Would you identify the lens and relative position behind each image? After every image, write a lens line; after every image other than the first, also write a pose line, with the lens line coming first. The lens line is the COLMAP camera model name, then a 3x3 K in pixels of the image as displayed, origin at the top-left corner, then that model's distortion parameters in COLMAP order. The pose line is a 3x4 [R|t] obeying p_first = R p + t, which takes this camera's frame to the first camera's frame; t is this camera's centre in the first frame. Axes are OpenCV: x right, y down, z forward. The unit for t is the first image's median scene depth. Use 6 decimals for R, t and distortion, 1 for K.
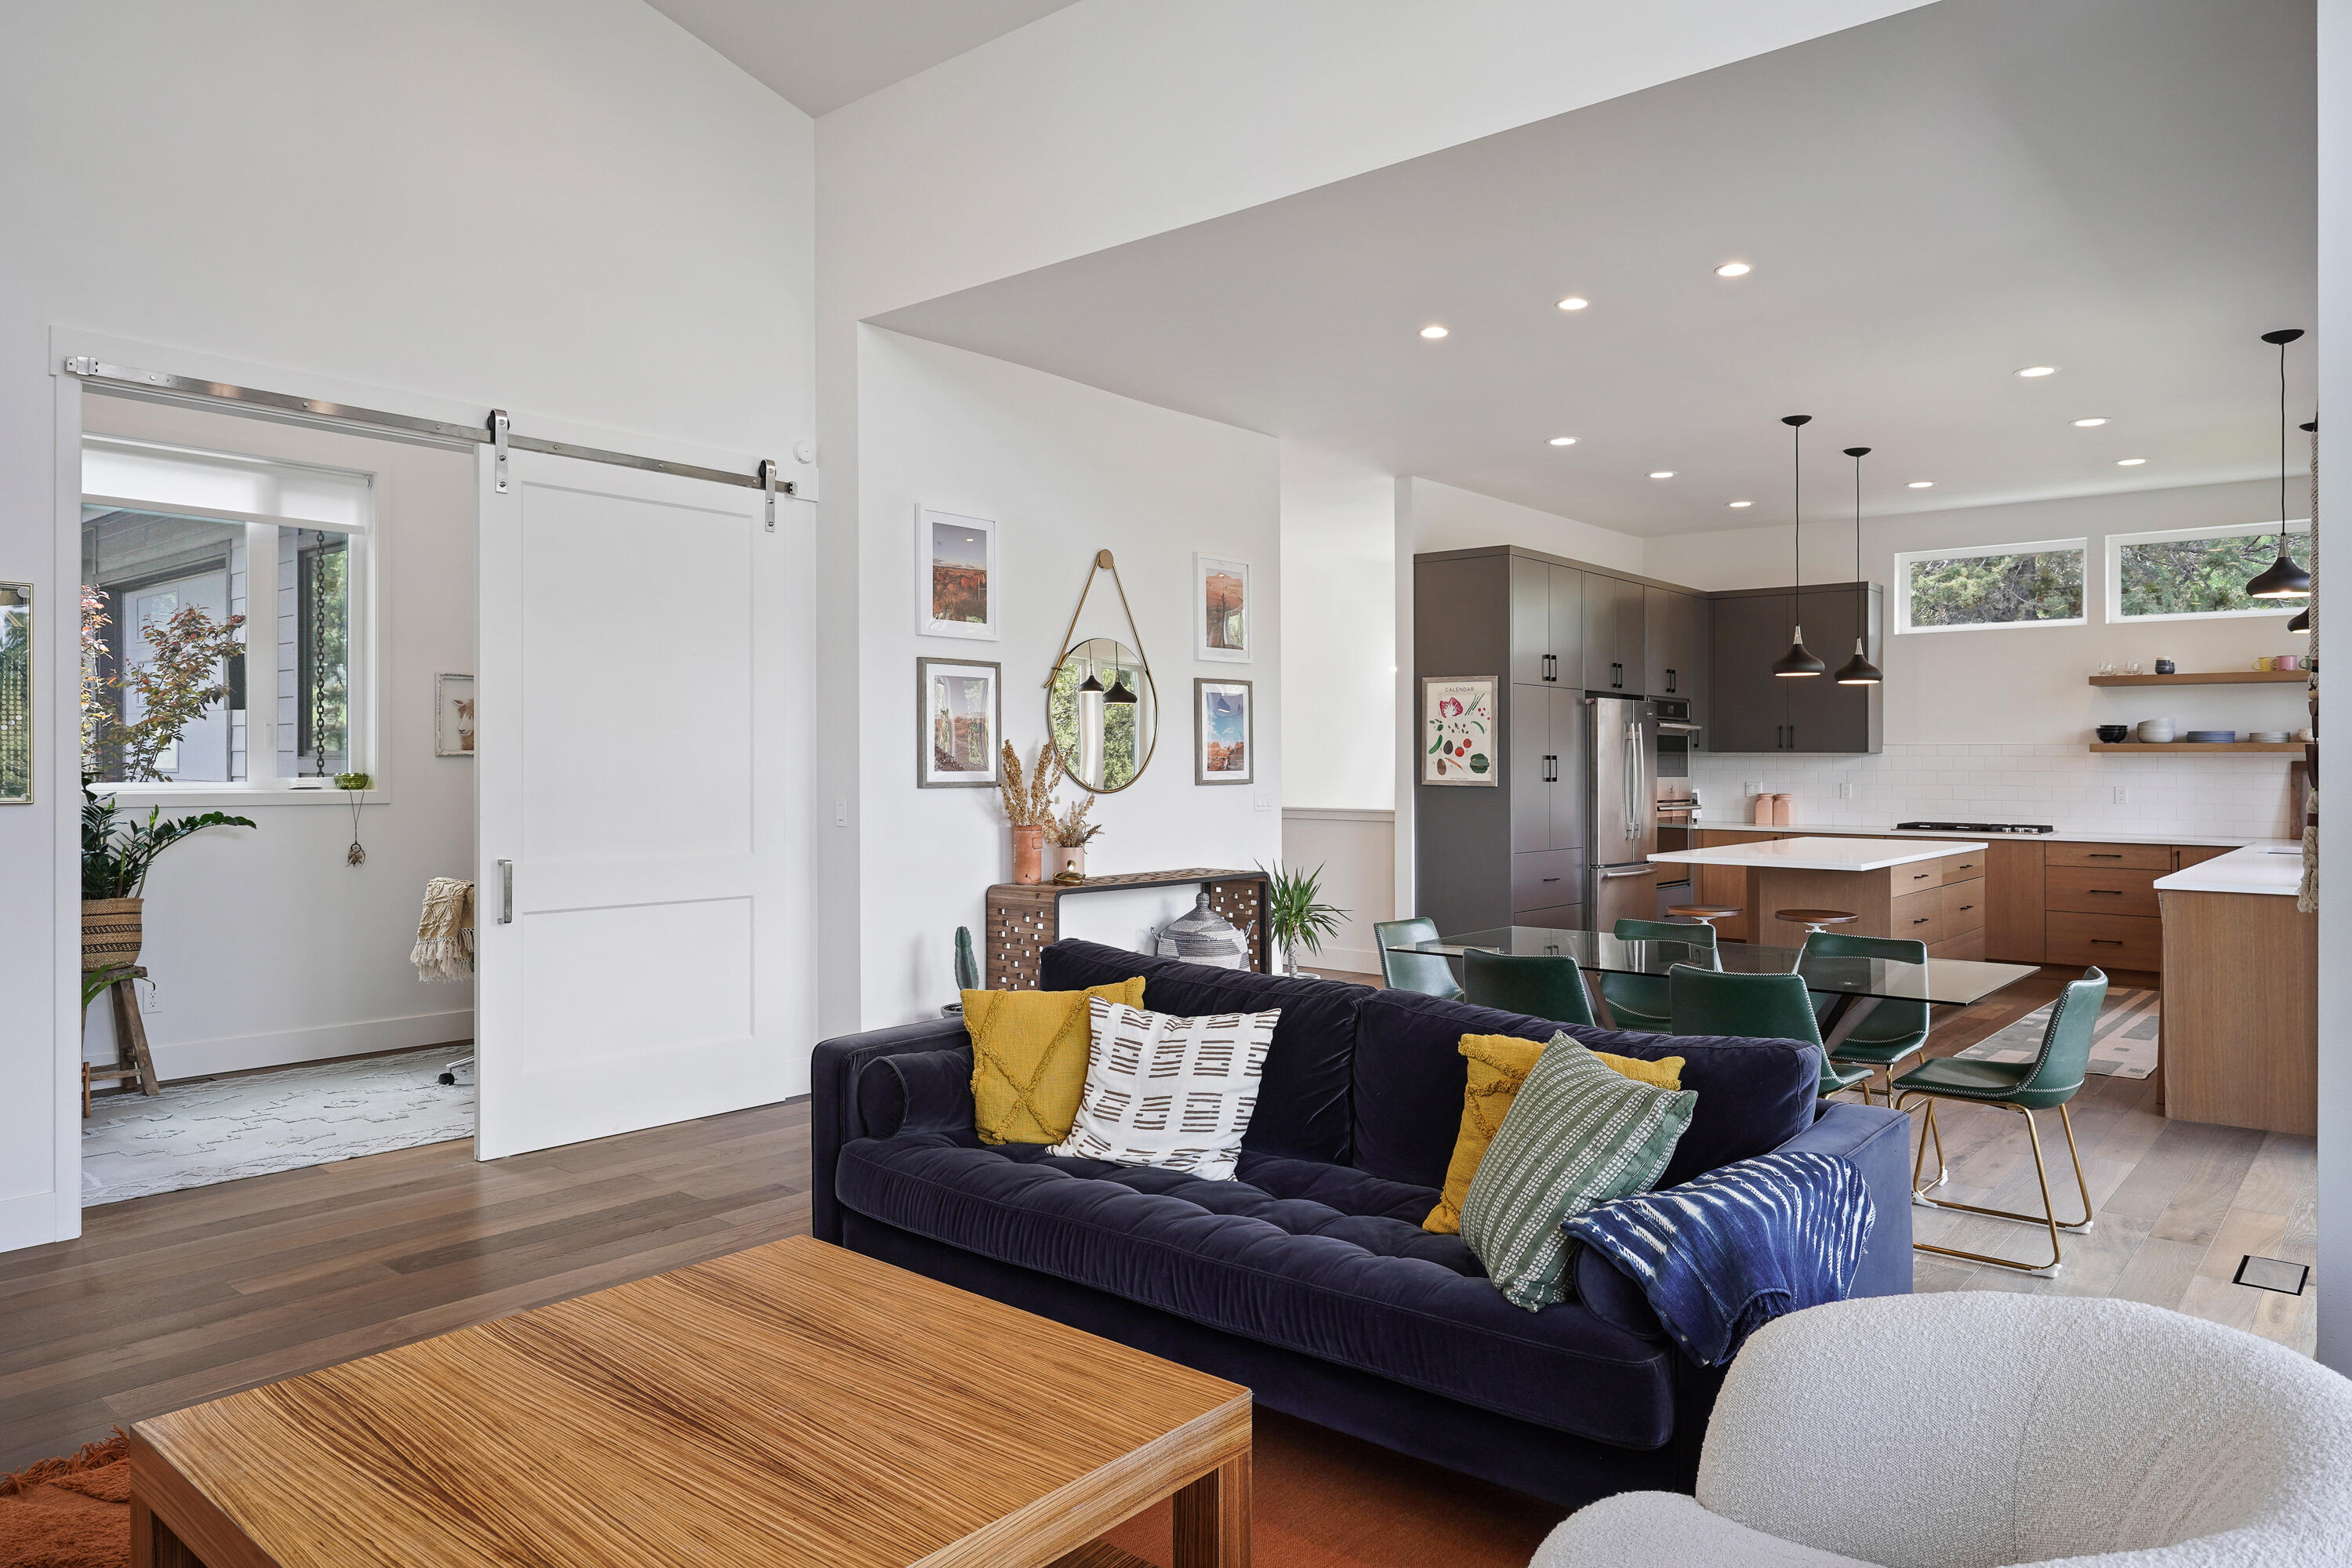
lens RADIAL K [[1487.3, 0, 1181.3], [0, 1487.3, 738.4], [0, 0, 1]] dist [-0.002940, 0.002518]
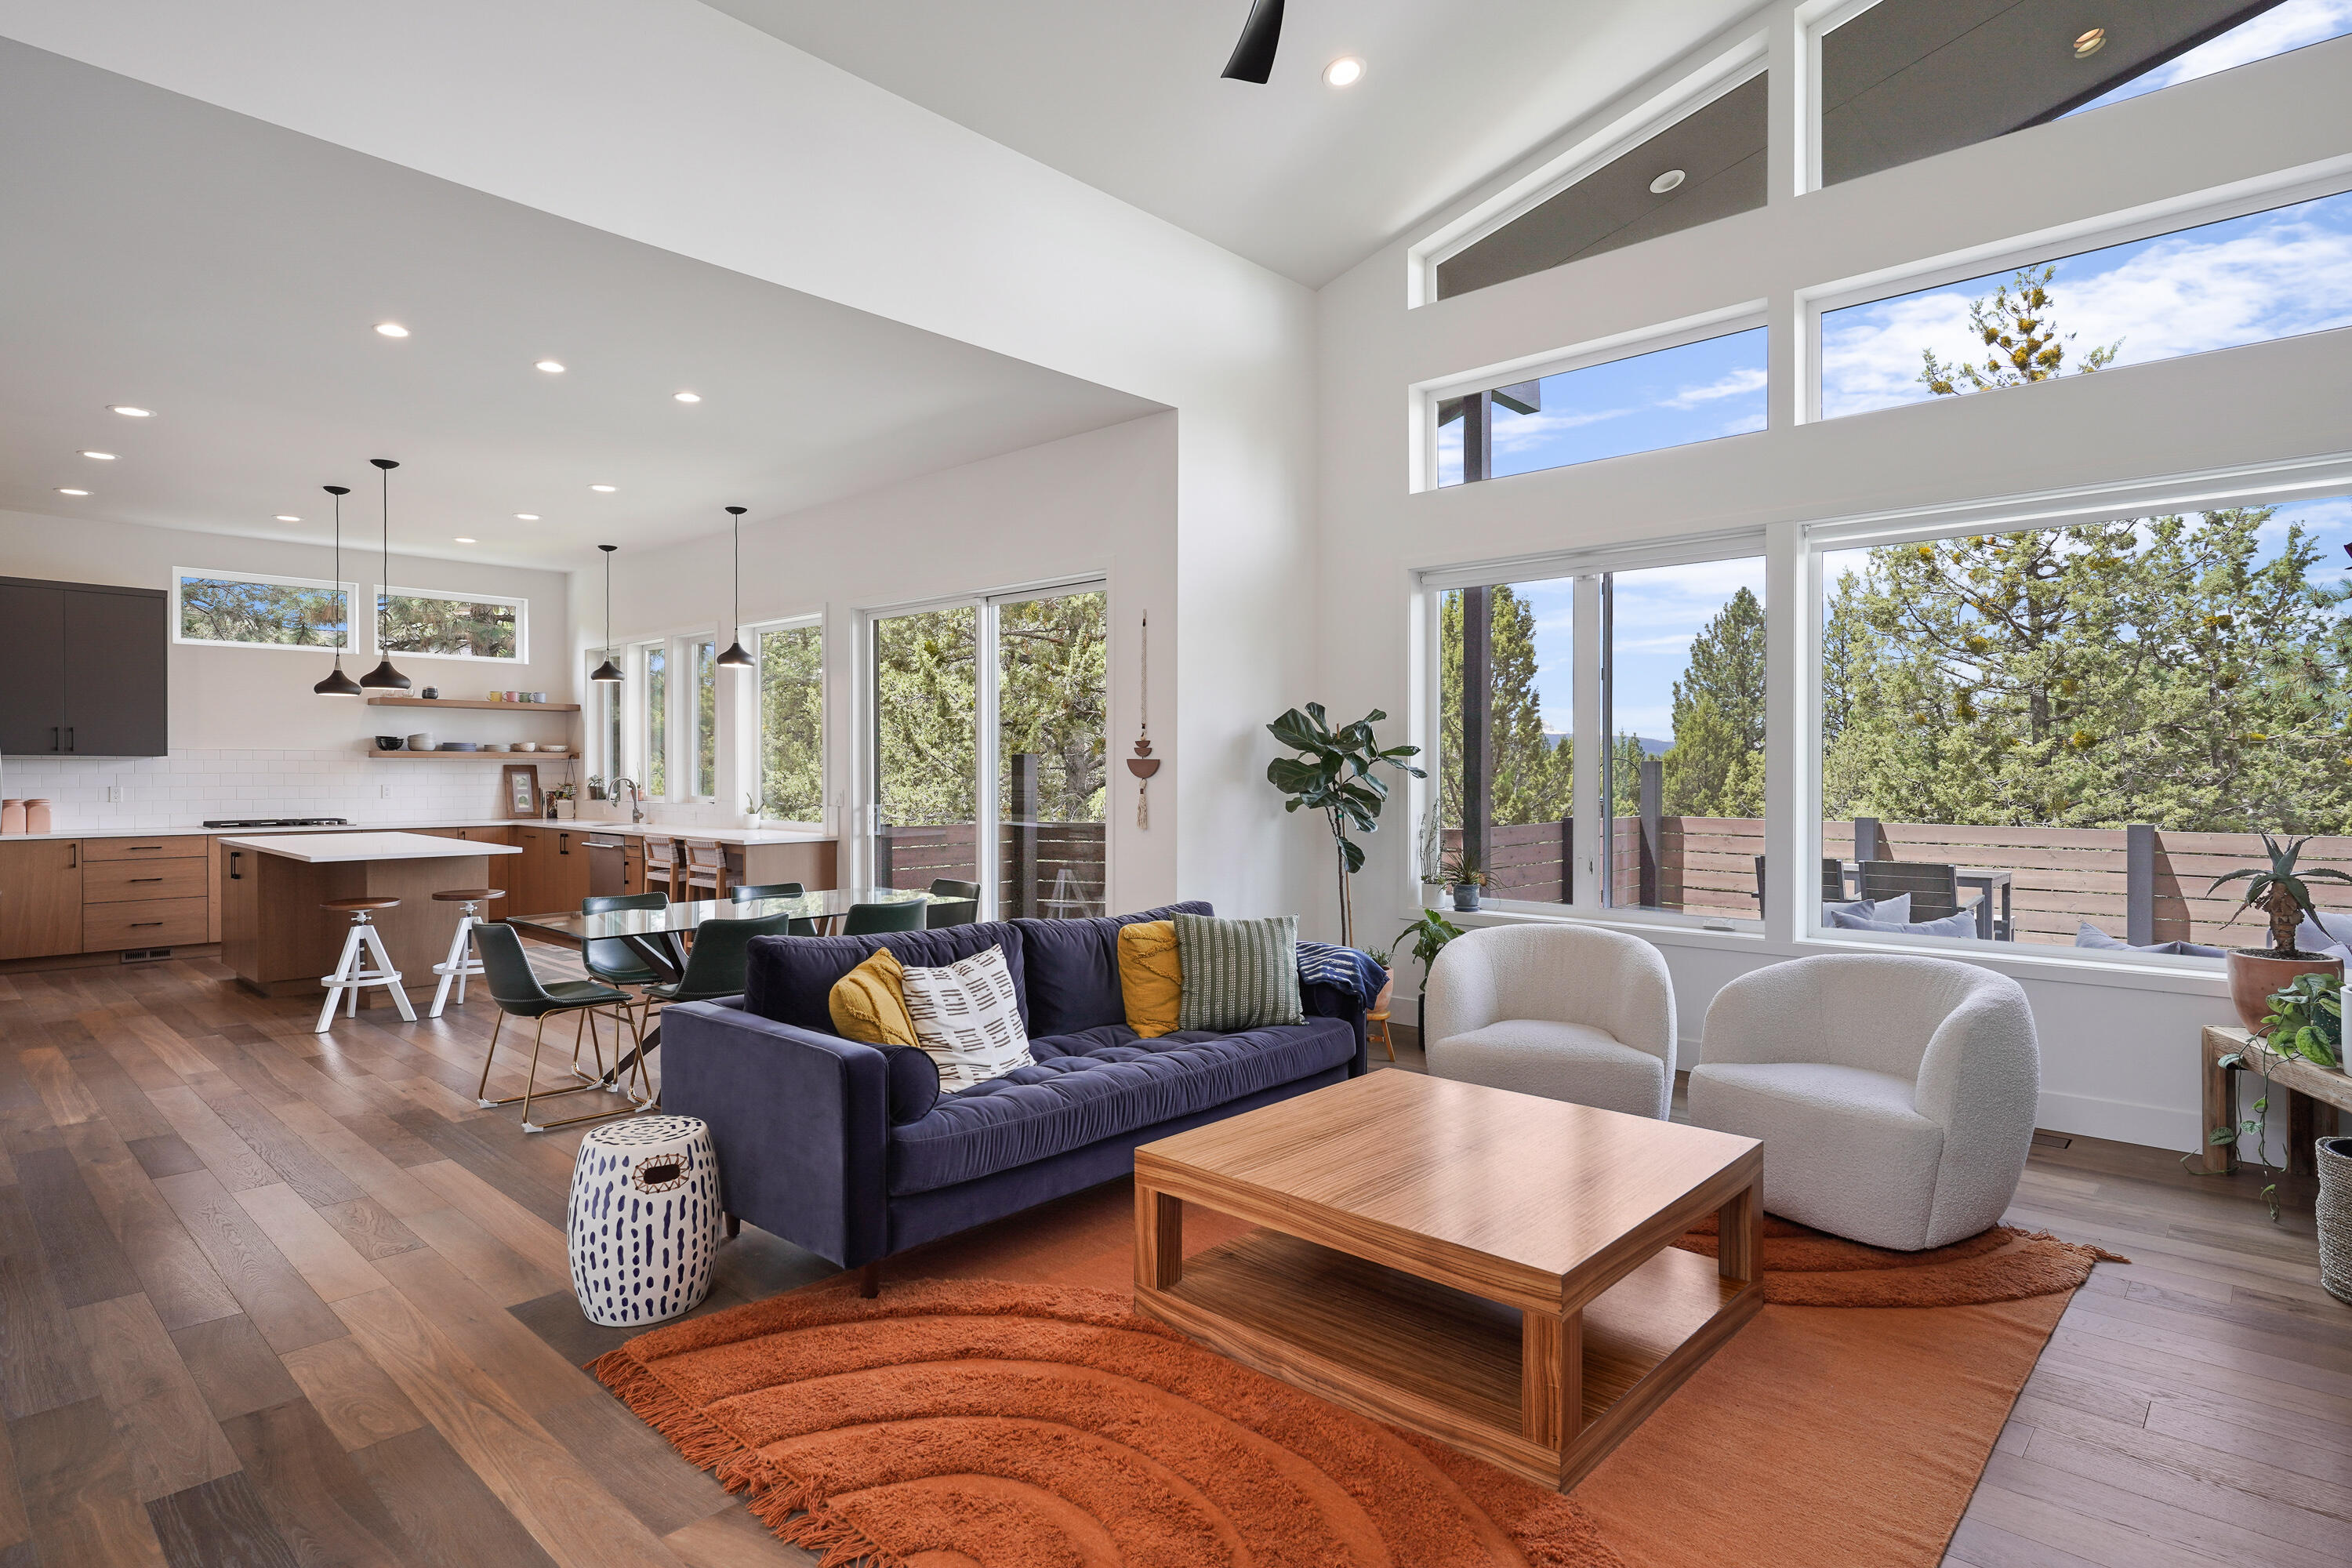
lens RADIAL K [[1237.6, 0, 1175.0], [0, 1237.6, 778.3], [0, 0, 1]] dist [-0.008581, 0.005006]
pose [[0.049825, -0.011318, 0.998694, -0.411671], [-0.017342, 0.999775, 0.012196, 0.002863], [-0.998607, -0.017927, 0.049618, 0.293269]]
